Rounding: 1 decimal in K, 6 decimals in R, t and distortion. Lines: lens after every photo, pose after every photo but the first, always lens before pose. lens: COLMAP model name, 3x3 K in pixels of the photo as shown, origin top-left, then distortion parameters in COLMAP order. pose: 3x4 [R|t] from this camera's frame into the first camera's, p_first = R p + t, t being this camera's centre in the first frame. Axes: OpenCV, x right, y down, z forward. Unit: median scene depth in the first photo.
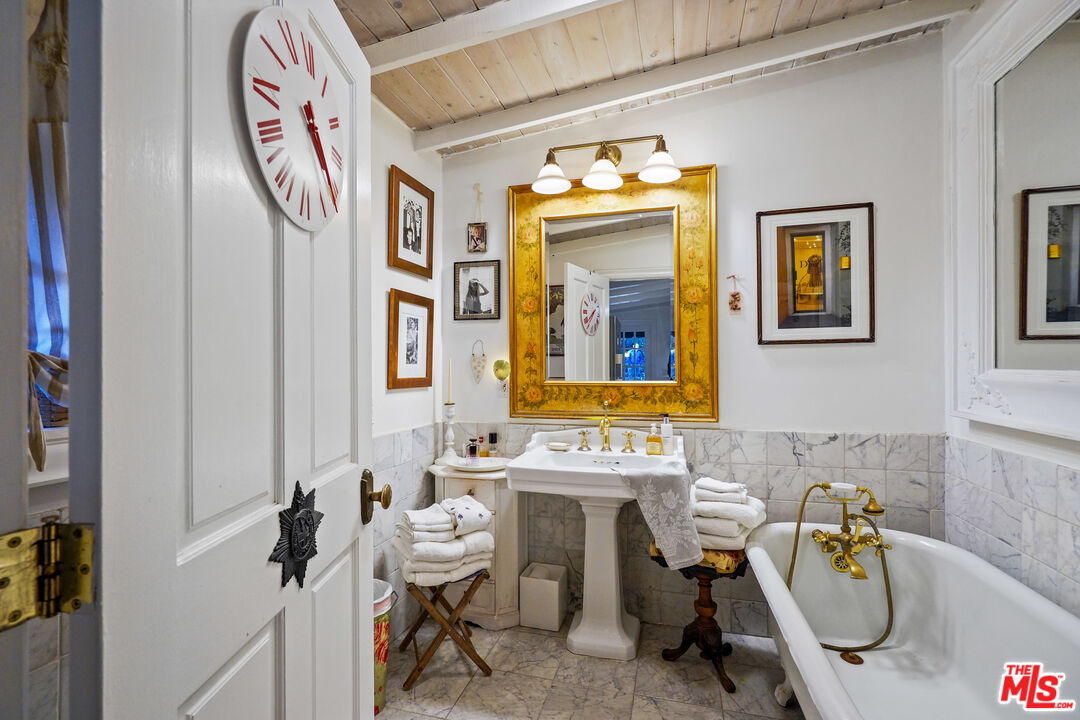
lens RADIAL K [[497.0, 0, 522.8], [0, 497.0, 361.5], [0, 0, 1]] dist [-0.001910, 0.001010]
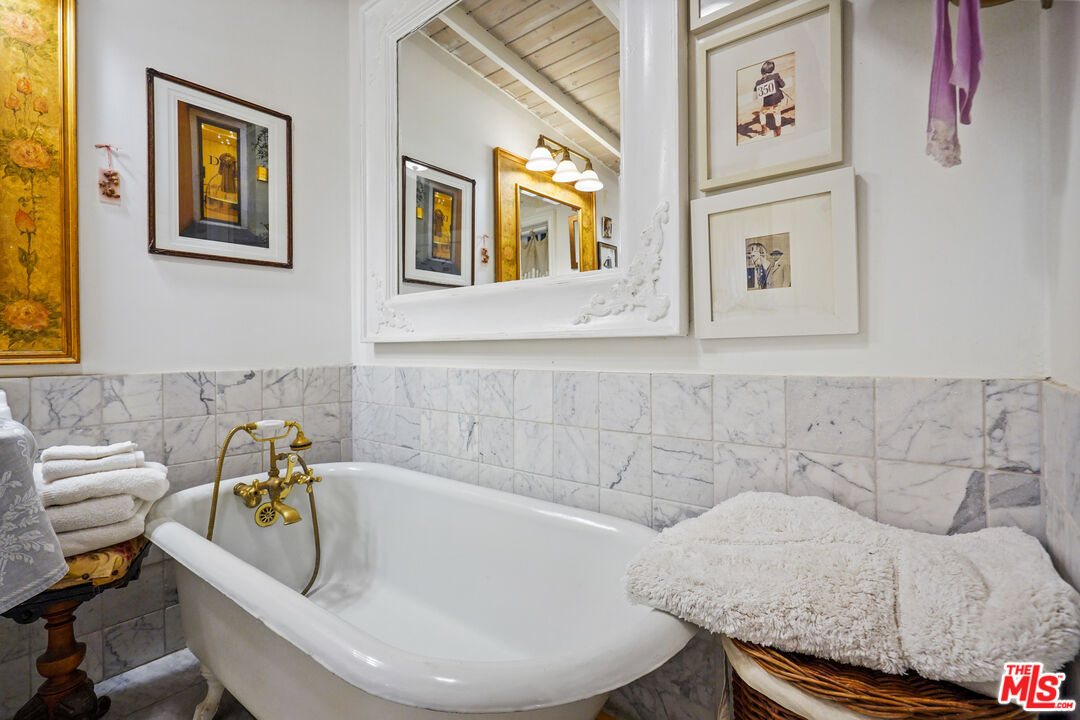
lens RADIAL K [[497.0, 0, 522.8], [0, 497.0, 361.5], [0, 0, 1]] dist [-0.001910, 0.001010]
pose [[0.387908, 0.005337, 0.921683, 0.029508], [-0.002827, 0.999985, -0.004600, 0.140327], [-0.921694, -0.000821, 0.387917, 0.260877]]
